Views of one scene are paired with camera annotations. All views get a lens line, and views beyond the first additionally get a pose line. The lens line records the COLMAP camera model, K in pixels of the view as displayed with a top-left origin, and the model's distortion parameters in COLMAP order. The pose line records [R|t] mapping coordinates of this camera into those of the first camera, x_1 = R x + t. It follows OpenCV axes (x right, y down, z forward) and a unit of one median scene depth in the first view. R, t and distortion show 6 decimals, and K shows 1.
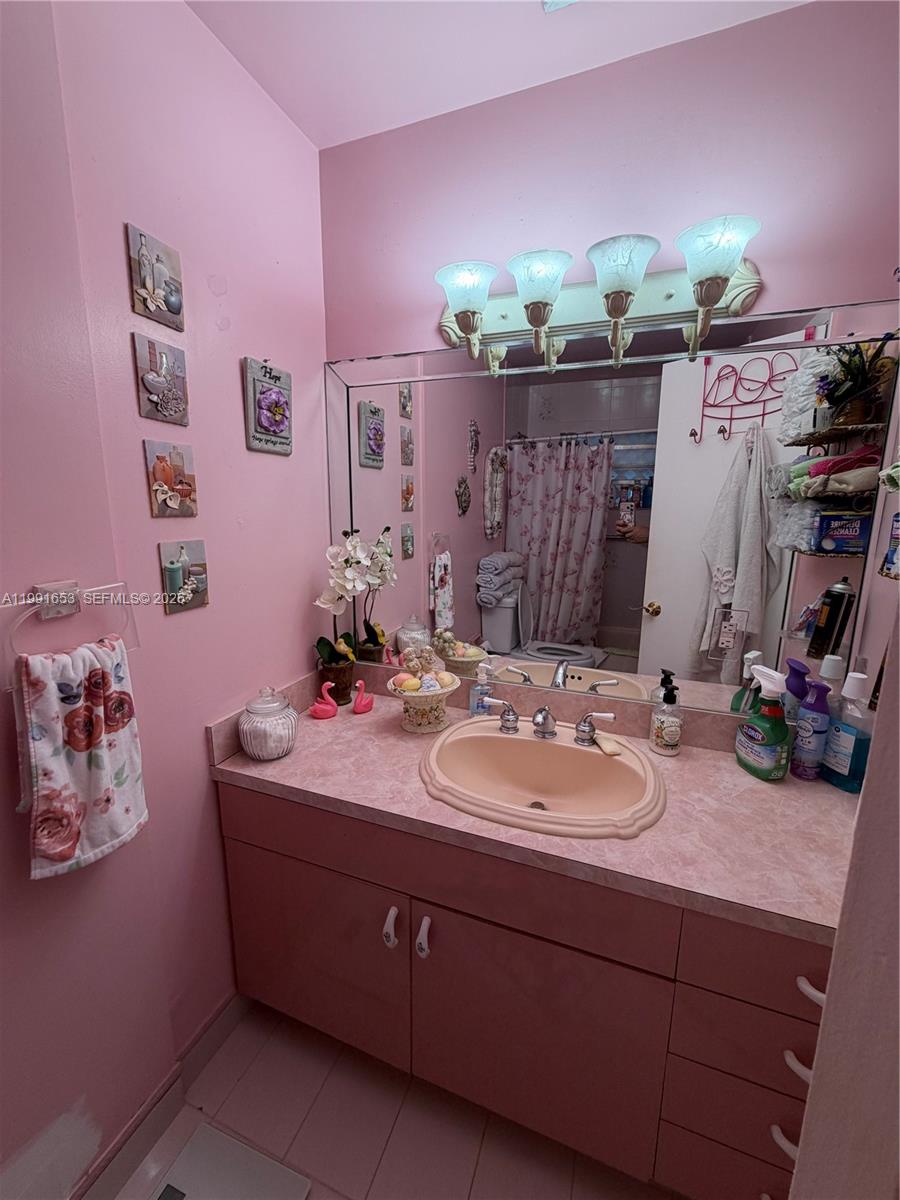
lens RADIAL K [[478.5, 0, 449.4], [0, 478.5, 597.8], [0, 0, 1]] dist [-0.000600, -0.000104]
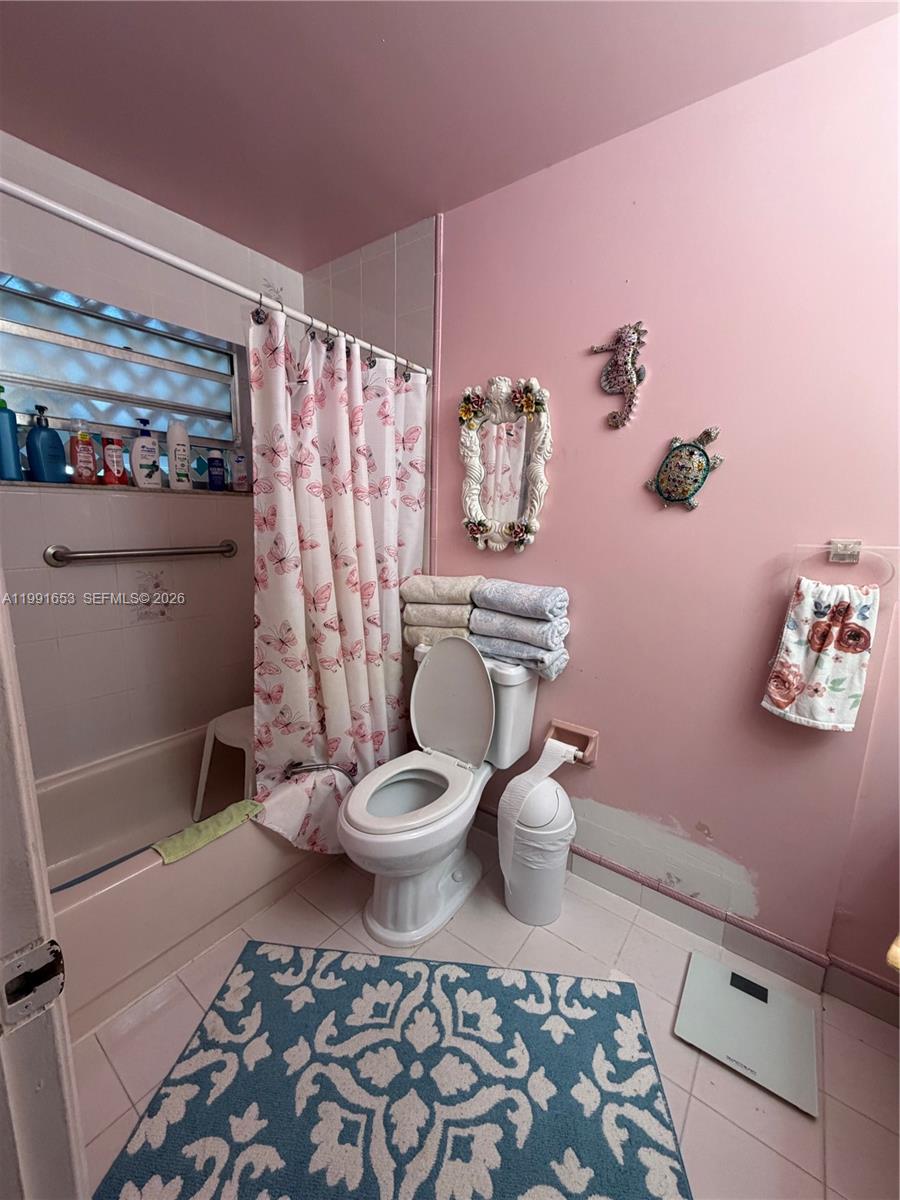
lens RADIAL K [[478.5, 0, 448.9], [0, 478.5, 597.9], [0, 0, 1]] dist [-0.000600, -0.000104]
pose [[-0.278954, 0.158515, -0.947131, 0.944632], [-0.204544, 0.953842, 0.219881, 0.066859], [0.938268, 0.255067, -0.233654, 0.230812]]
